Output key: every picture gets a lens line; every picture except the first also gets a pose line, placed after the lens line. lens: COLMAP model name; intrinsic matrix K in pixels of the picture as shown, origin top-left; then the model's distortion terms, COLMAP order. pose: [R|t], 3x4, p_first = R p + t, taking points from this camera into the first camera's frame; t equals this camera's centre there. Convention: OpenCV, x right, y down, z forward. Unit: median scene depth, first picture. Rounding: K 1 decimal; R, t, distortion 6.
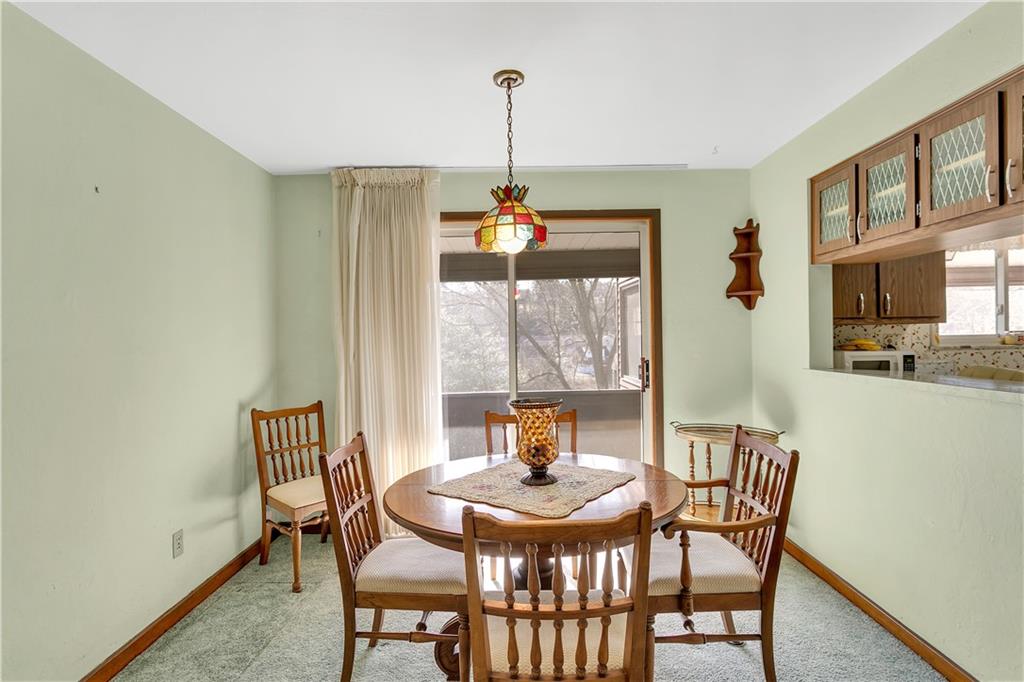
lens RADIAL K [[520.9, 0, 520.0], [0, 520.9, 337.2], [0, 0, 1]] dist [-0.003303, 0.003132]
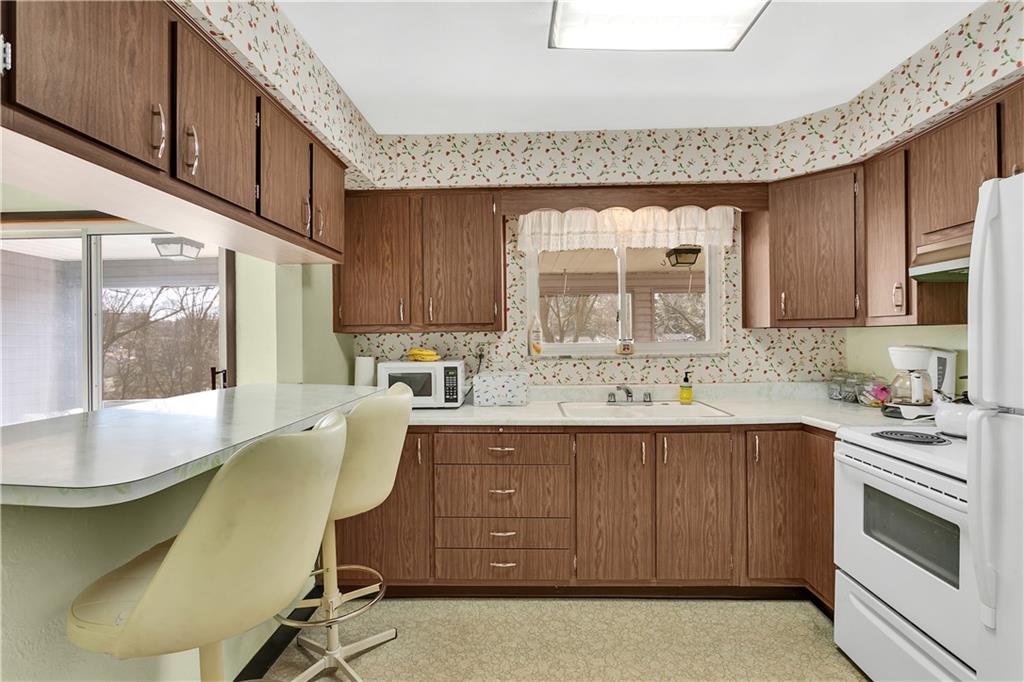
lens RADIAL K [[491.5, 0, 516.6], [0, 491.5, 334.7], [0, 0, 1]] dist [-0.018583, 0.010712]
pose [[0.999259, 0.001691, -0.038457, 0.876405], [-0.002131, 0.999933, -0.011395, -0.010637], [0.038435, 0.011468, 0.999195, 0.167683]]
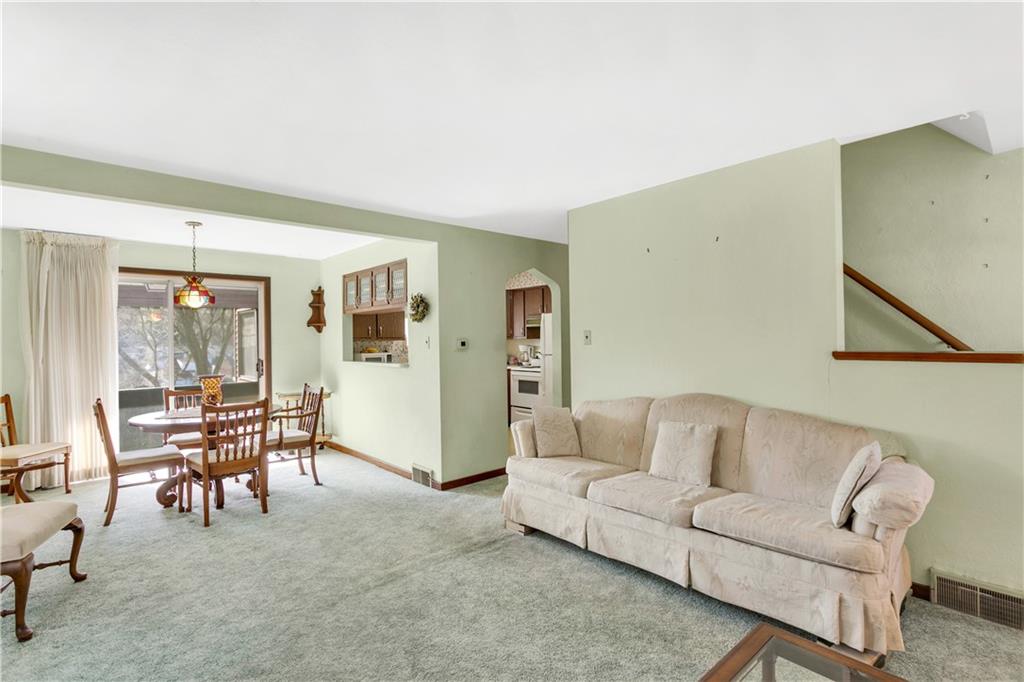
lens RADIAL K [[491.5, 0, 514.8], [0, 491.5, 335.1], [0, 0, 1]] dist [-0.018583, 0.010712]
pose [[0.745084, 0.010393, 0.666890, -0.252423], [0.007064, 0.999700, -0.023471, 0.004137], [-0.666933, 0.022199, 0.744787, -0.908415]]
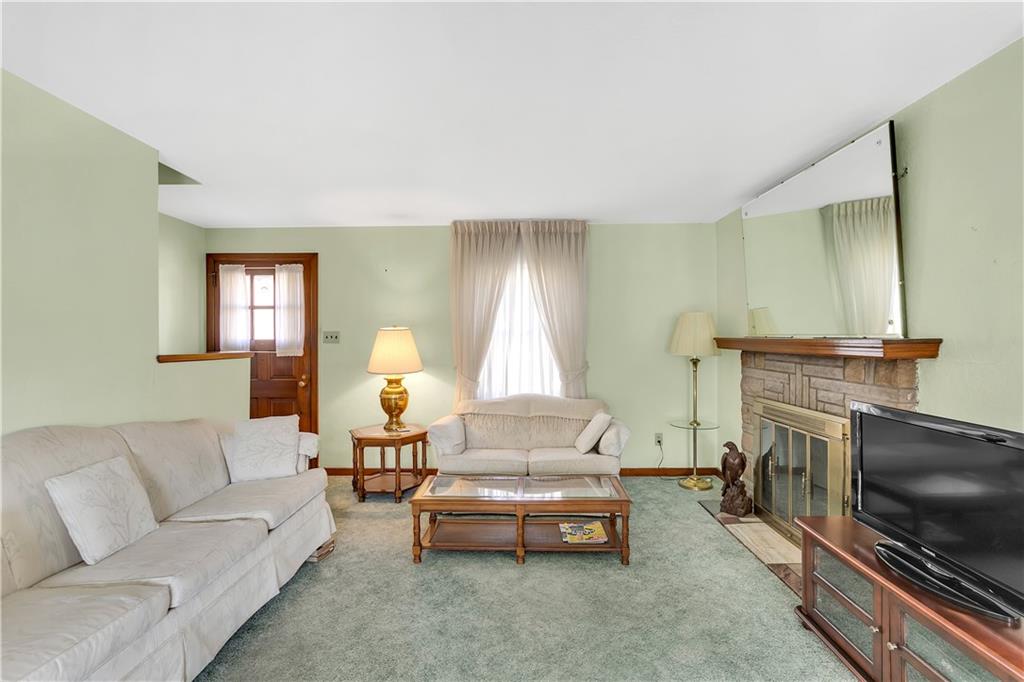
lens RADIAL K [[491.5, 0, 516.6], [0, 491.5, 334.2], [0, 0, 1]] dist [-0.018583, 0.010712]
pose [[-0.999505, 0.022162, 0.022318, 0.063811], [0.022049, 0.999743, -0.005260, -0.002200], [-0.022429, -0.004766, -0.999737, 0.211079]]
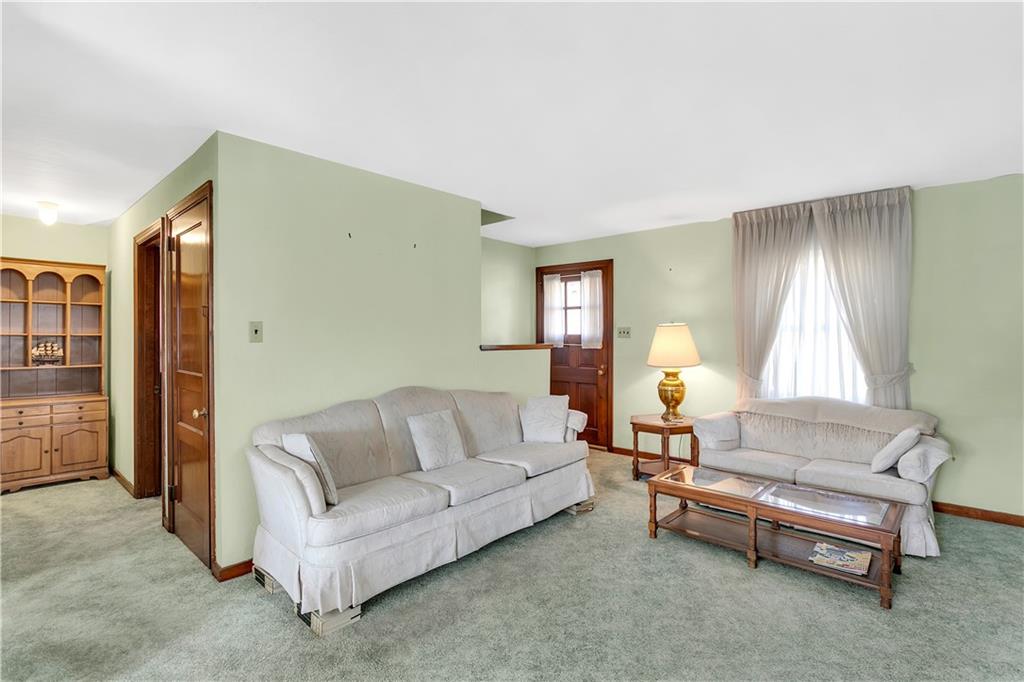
lens RADIAL K [[491.5, 0, 517.0], [0, 491.5, 338.5], [0, 0, 1]] dist [-0.018583, 0.010712]
pose [[-0.741763, 0.012595, 0.670544, -0.192867], [0.016711, 0.999860, -0.000295, 0.001414], [-0.670454, 0.010987, -0.741869, 0.229079]]
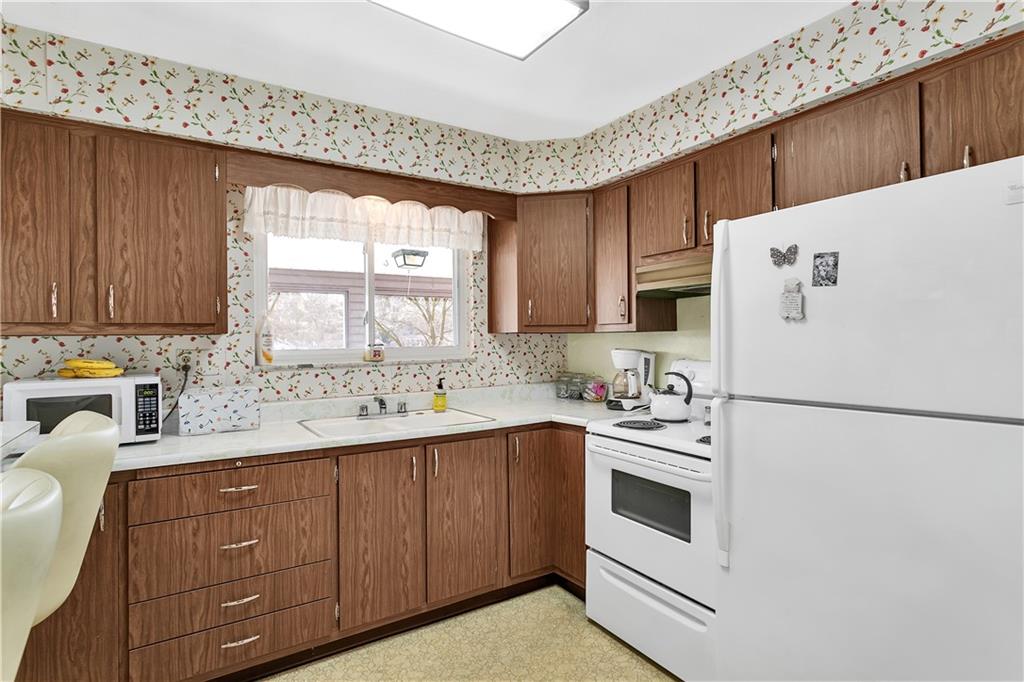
lens RADIAL K [[520.9, 0, 511.5], [0, 520.9, 335.3], [0, 0, 1]] dist [-0.003303, 0.003132]
pose [[0.845914, 0.007954, 0.533260, 0.770898], [0.003405, 0.999788, -0.020315, -0.009812], [-0.533309, 0.019001, 0.845707, 0.232574]]
